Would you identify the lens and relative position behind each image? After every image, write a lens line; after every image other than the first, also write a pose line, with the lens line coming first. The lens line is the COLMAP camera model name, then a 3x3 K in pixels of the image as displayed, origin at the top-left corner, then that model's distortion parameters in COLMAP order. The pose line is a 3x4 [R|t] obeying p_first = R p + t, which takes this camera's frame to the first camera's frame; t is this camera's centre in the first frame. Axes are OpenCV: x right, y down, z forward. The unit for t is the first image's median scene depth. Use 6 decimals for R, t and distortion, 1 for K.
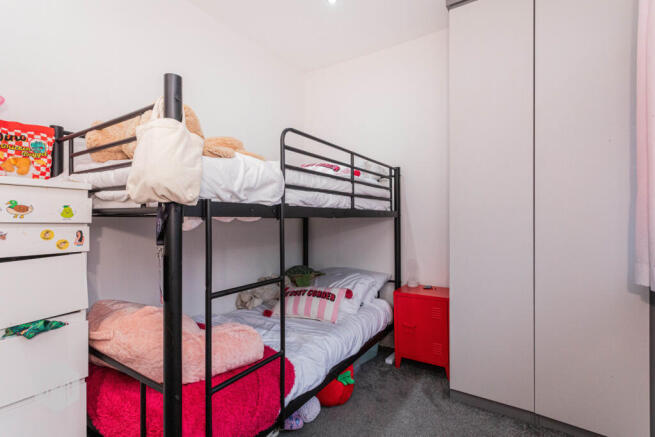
lens RADIAL K [[315.5, 0, 327.0], [0, 315.5, 218.0], [0, 0, 1]] dist [0.001924, 0.000311]
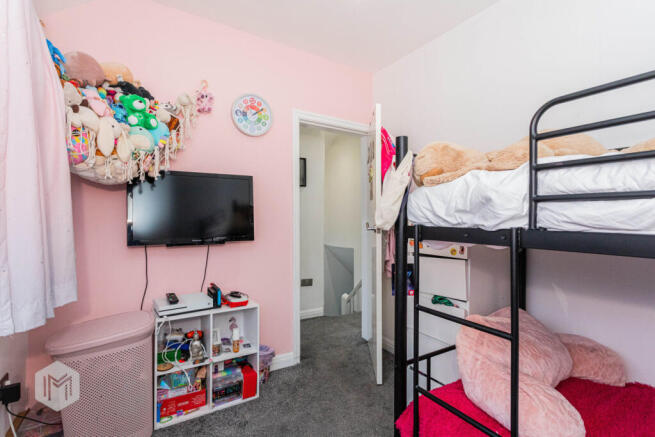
lens RADIAL K [[315.5, 0, 327.8], [0, 315.5, 220.7], [0, 0, 1]] dist [0.001924, 0.000311]
pose [[-0.432881, 0.008472, -0.901411, 0.706429], [0.000877, 0.999959, 0.008977, -0.071902], [0.901451, 0.003095, -0.432871, 1.015308]]
